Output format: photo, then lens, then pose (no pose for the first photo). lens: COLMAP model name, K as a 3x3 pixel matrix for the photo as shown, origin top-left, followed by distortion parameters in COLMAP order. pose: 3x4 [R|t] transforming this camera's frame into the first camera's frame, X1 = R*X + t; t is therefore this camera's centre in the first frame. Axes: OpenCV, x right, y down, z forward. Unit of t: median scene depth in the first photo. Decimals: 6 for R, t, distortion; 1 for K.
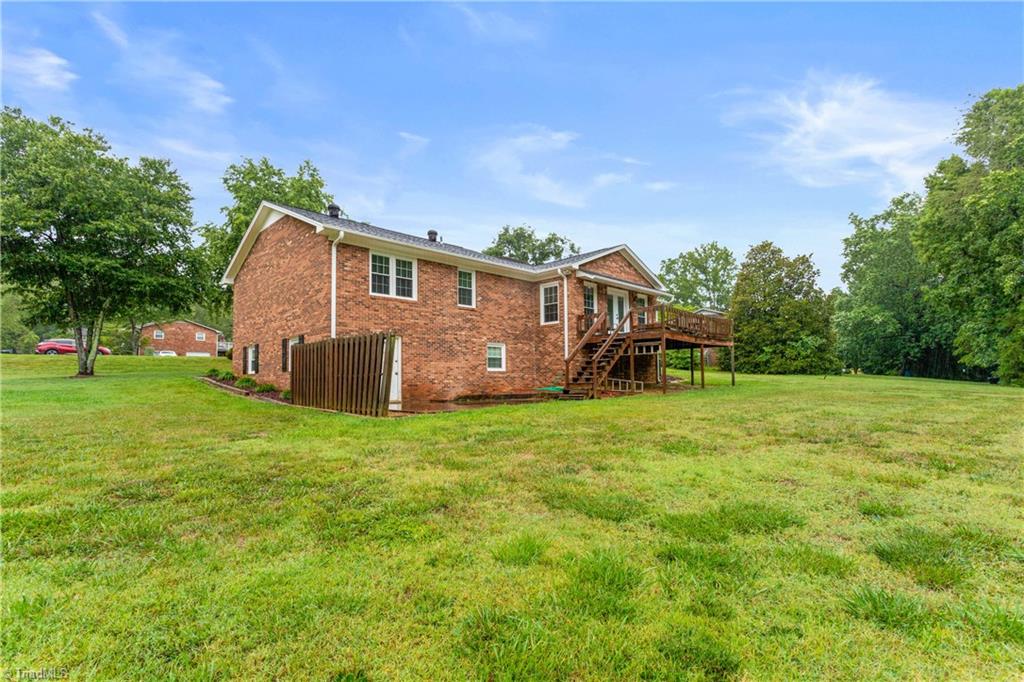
lens RADIAL K [[486.8, 0, 516.0], [0, 486.8, 344.3], [0, 0, 1]] dist [-0.002145, -0.000162]
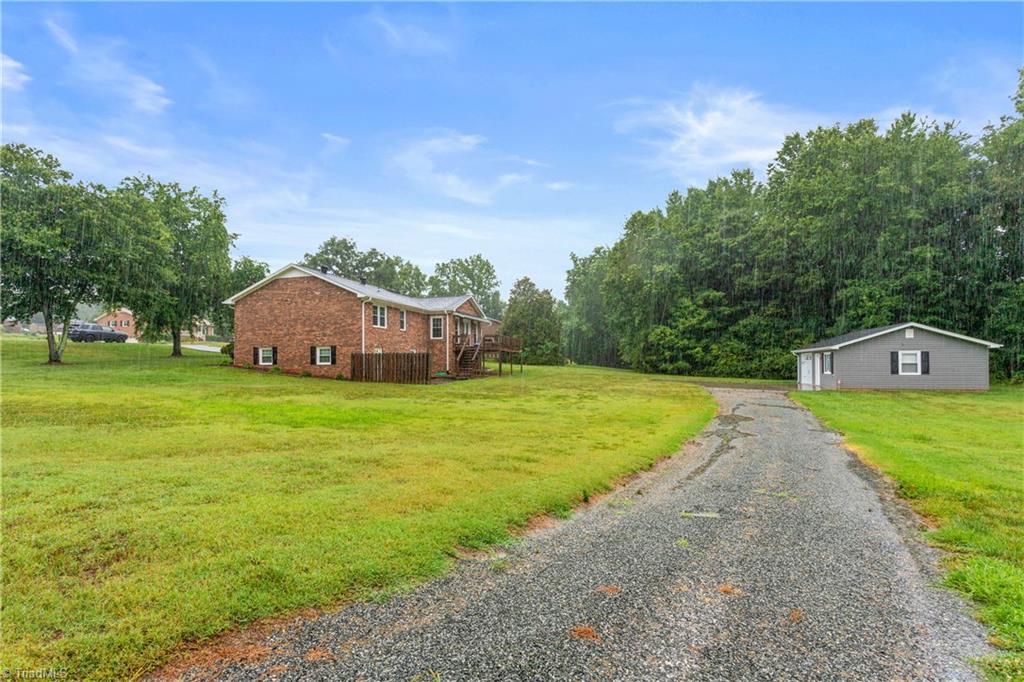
lens RADIAL K [[498.8, 0, 509.1], [0, 498.8, 304.6], [0, 0, 1]] dist [0.001171, 0.000891]
pose [[0.882150, 0.063096, 0.466723, -0.363302], [-0.041328, 0.997533, -0.056743, -0.047134], [-0.469152, 0.030767, 0.882581, -0.499748]]
